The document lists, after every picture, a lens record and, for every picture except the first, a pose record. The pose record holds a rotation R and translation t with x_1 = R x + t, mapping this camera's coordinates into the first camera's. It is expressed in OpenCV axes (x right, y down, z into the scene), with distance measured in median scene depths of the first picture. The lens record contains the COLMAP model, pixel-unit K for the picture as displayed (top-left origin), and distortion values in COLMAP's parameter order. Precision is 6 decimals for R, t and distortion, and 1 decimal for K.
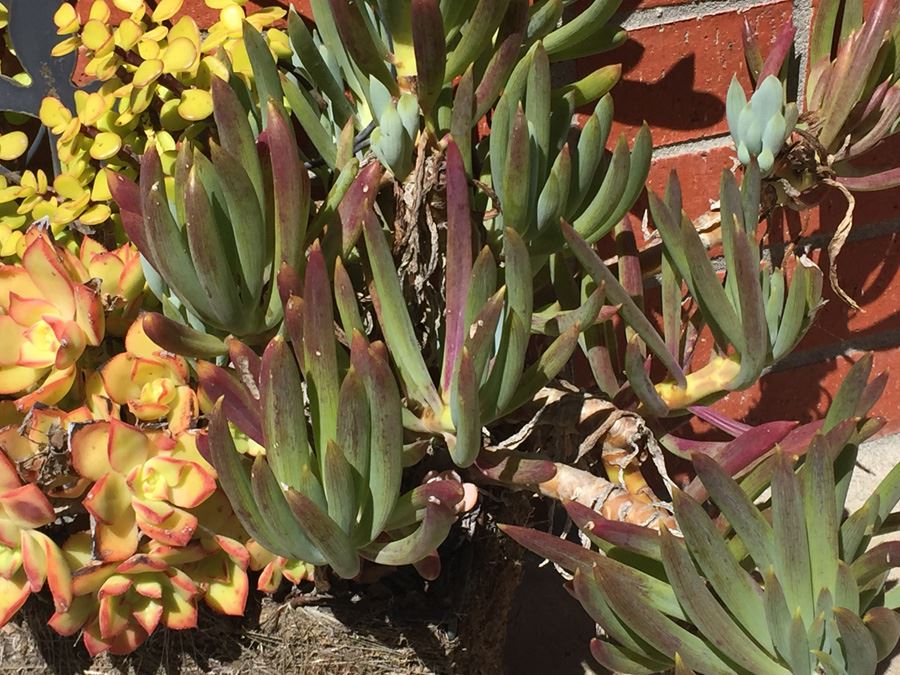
lens RADIAL K [[1870.0, 0, 449.4], [0, 1870.0, 337.4], [0, 0, 1]] dist [0.047357, 0.000000]
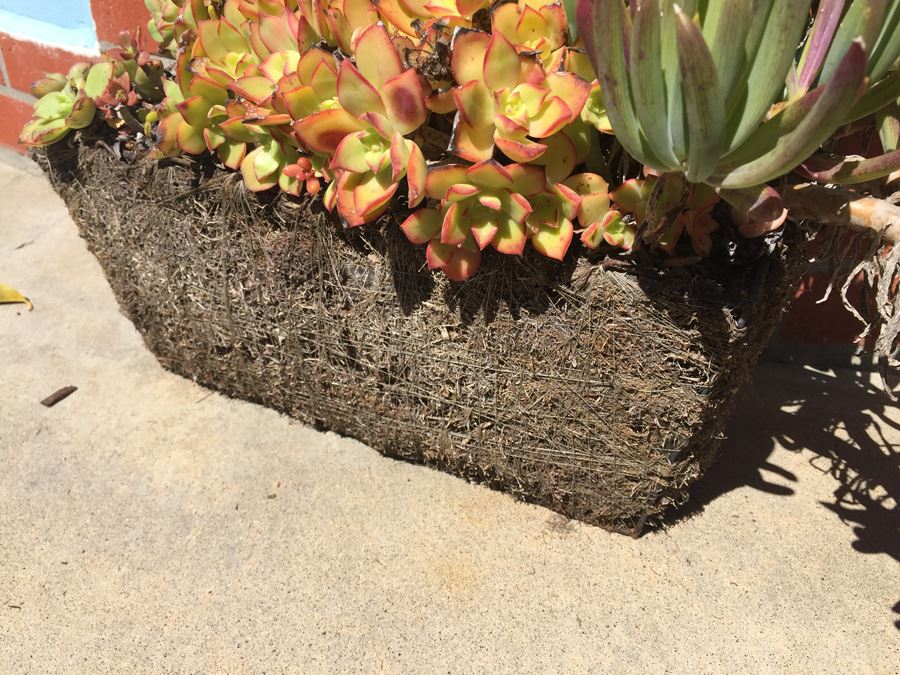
lens RADIAL K [[782.7, 0, 446.7], [0, 782.7, 335.1], [0, 0, 1]] dist [0.067423, -0.089661]
pose [[0.951675, 0.220842, -0.213411, -0.065605], [-0.226553, 0.973996, -0.002369, 0.213021], [0.207338, 0.050603, 0.976960, 0.525826]]
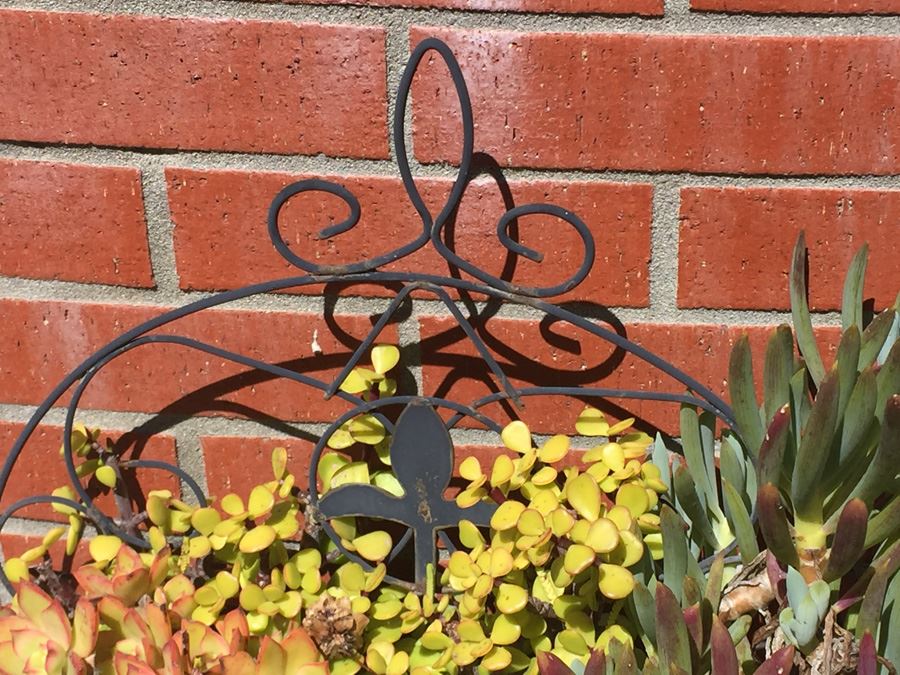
lens RADIAL K [[1870.0, 0, 448.0], [0, 1870.0, 338.1], [0, 0, 1]] dist [0.047357, 0.000000]
pose [[0.999316, 0.022580, -0.029280, -0.198709], [-0.023843, 0.998768, -0.043531, -0.209610], [0.028261, 0.044200, 0.998623, -0.064313]]
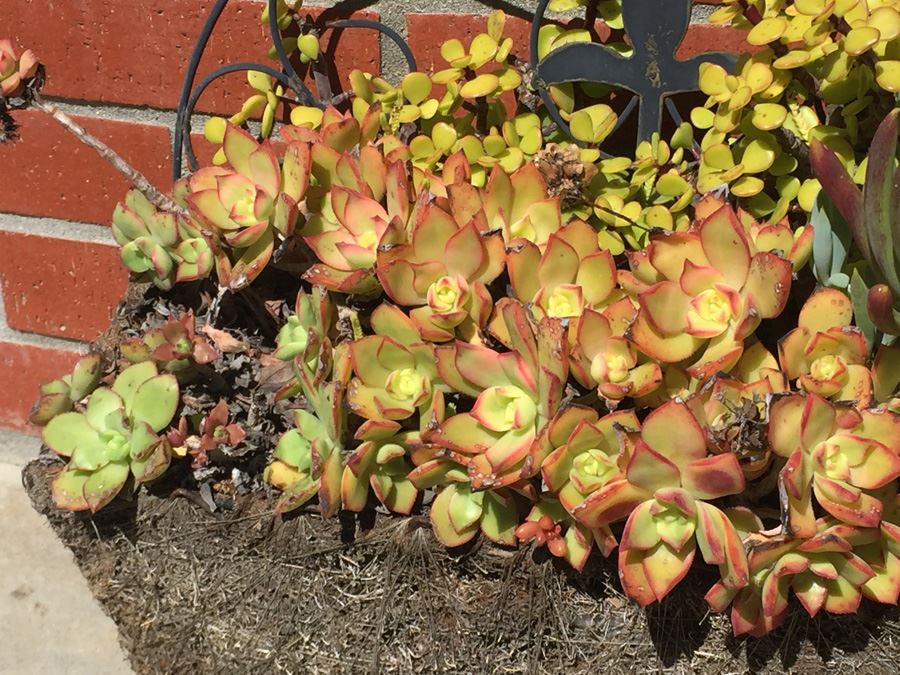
lens RADIAL K [[1870.0, 0, 450.3], [0, 1870.0, 342.2], [0, 0, 1]] dist [0.047357, 0.000000]
pose [[0.996557, 0.057399, -0.059833, -0.294322], [-0.058095, 0.998261, -0.009954, 0.036255], [0.059157, 0.013396, 0.998159, 0.012971]]
